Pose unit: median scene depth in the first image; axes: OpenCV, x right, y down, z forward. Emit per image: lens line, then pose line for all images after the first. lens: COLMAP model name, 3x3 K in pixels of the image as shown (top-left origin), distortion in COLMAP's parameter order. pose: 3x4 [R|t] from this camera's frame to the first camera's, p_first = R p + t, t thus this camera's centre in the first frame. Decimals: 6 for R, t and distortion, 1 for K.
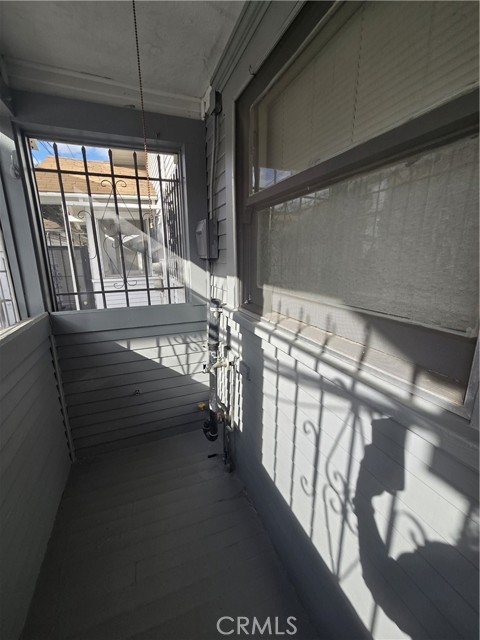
lens RADIAL K [[267.1, 0, 241.8], [0, 267.1, 319.7], [0, 0, 1]] dist [-0.000423, 0.000280]
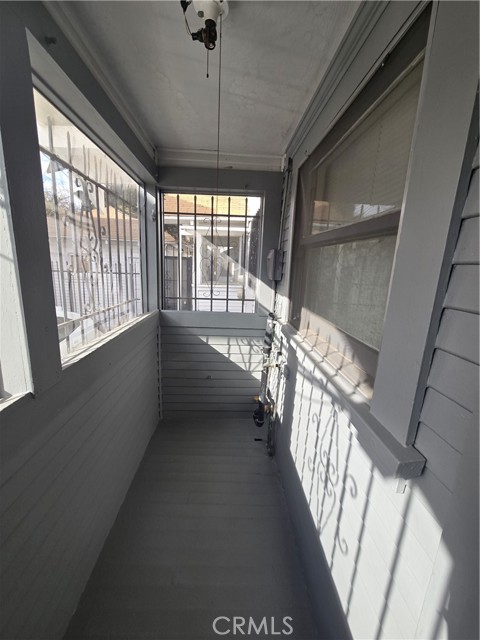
lens RADIAL K [[267.1, 0, 241.8], [0, 267.1, 319.7], [0, 0, 1]] dist [-0.000423, 0.000280]
pose [[0.942759, 0.114815, -0.313085, 0.151525], [-0.124480, 0.992161, -0.010985, -0.013217], [0.309370, 0.049329, 0.949661, -0.228045]]
